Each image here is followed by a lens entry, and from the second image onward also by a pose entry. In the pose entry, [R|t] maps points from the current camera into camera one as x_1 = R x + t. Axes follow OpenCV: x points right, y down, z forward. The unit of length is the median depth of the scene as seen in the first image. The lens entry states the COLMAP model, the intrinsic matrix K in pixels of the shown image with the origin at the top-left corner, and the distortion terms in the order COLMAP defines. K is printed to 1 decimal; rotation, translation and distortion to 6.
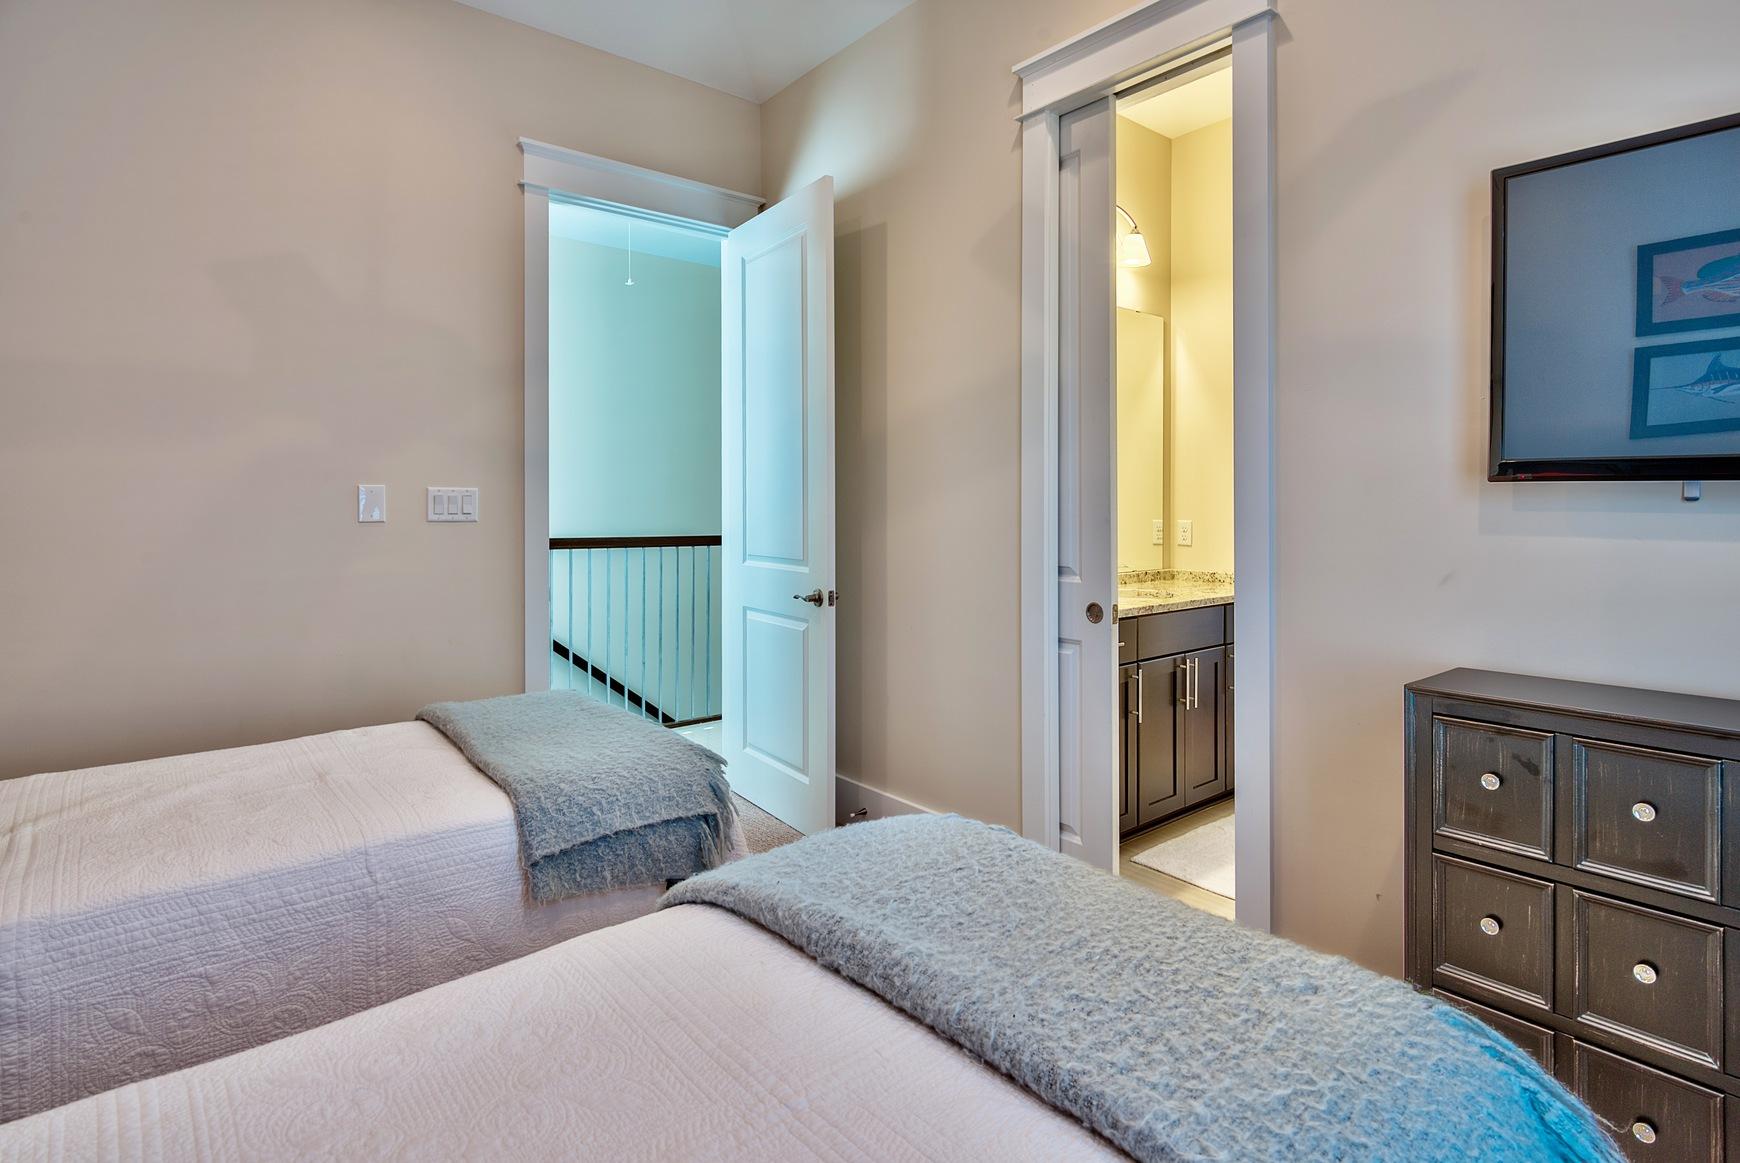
lens RADIAL K [[849.6, 0, 893.8], [0, 849.6, 507.0], [0, 0, 1]] dist [-0.001498, -0.001068]
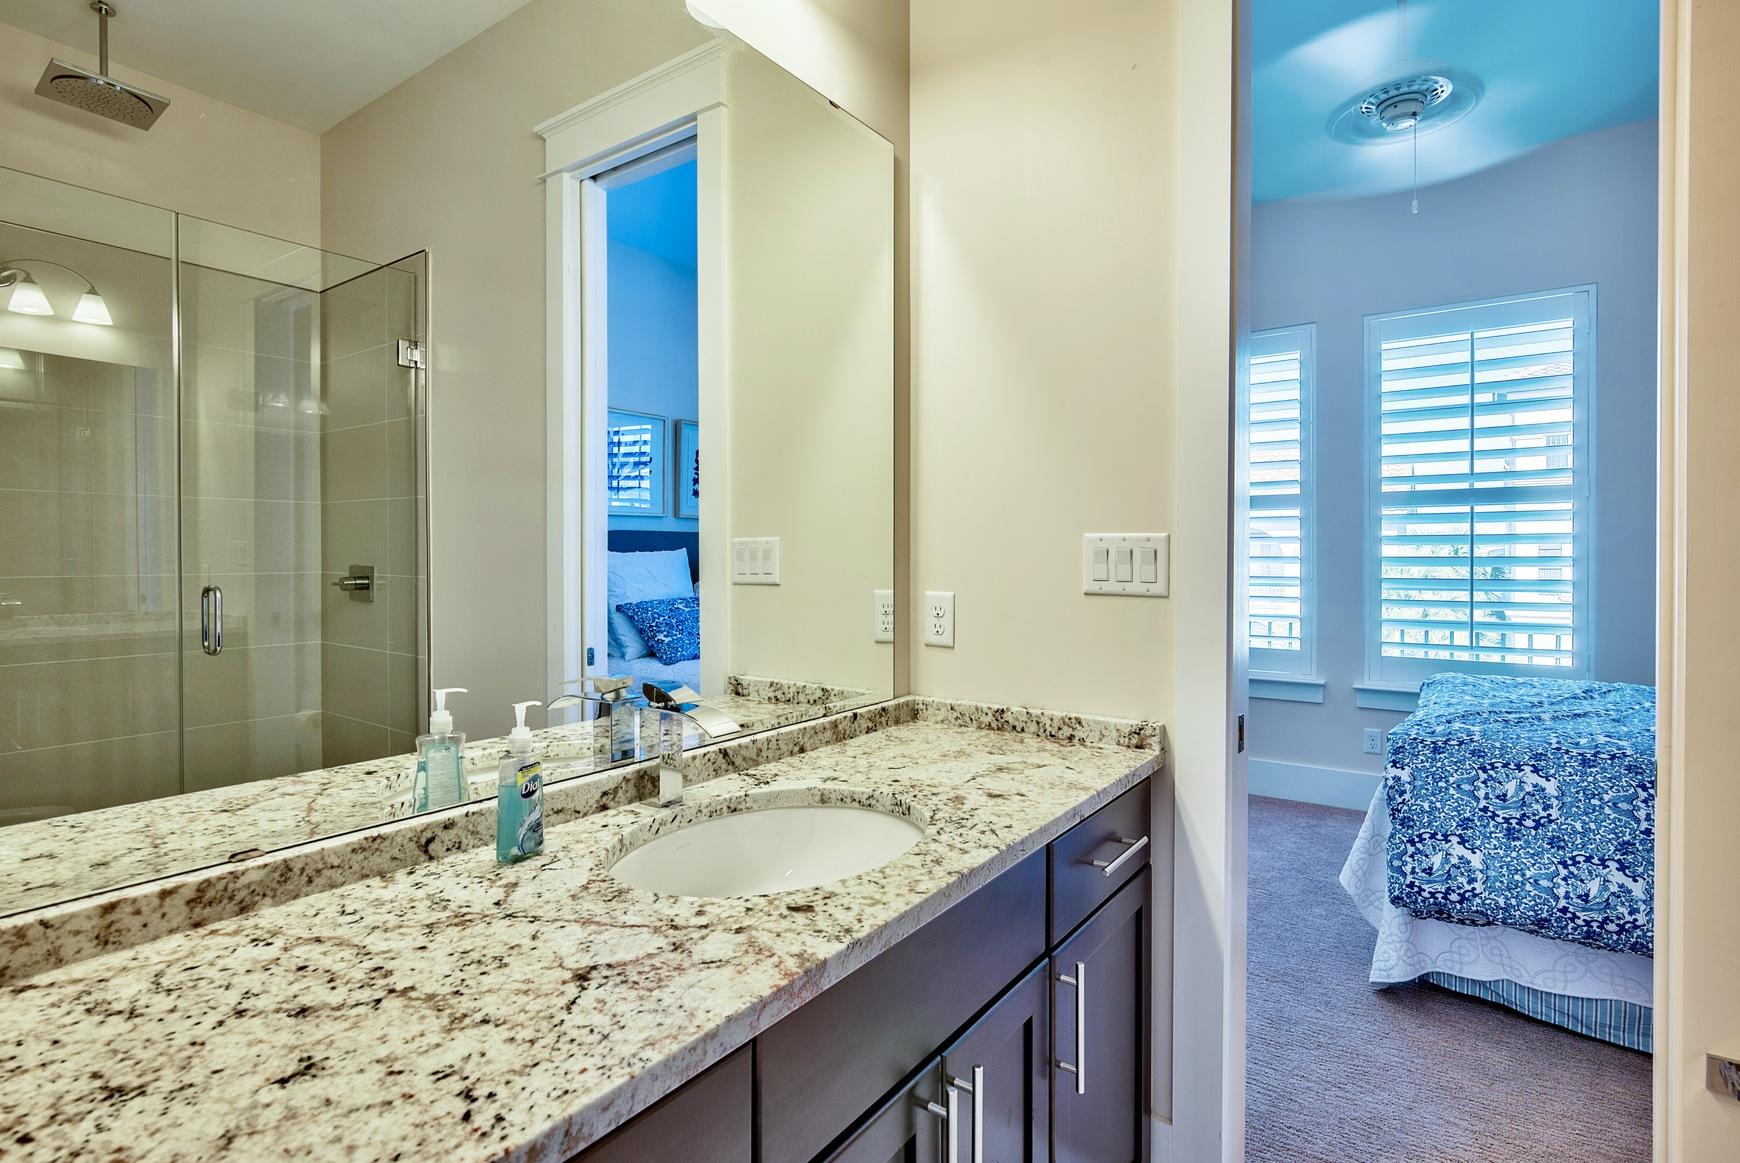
lens RADIAL K [[849.6, 0, 869.9], [0, 849.6, 570.8], [0, 0, 1]] dist [-0.001498, -0.001068]
pose [[0.968596, -0.006336, 0.248560, 0.193663], [0.003468, 0.999922, 0.011977, -0.000668], [-0.248616, -0.010739, 0.968543, 0.569129]]
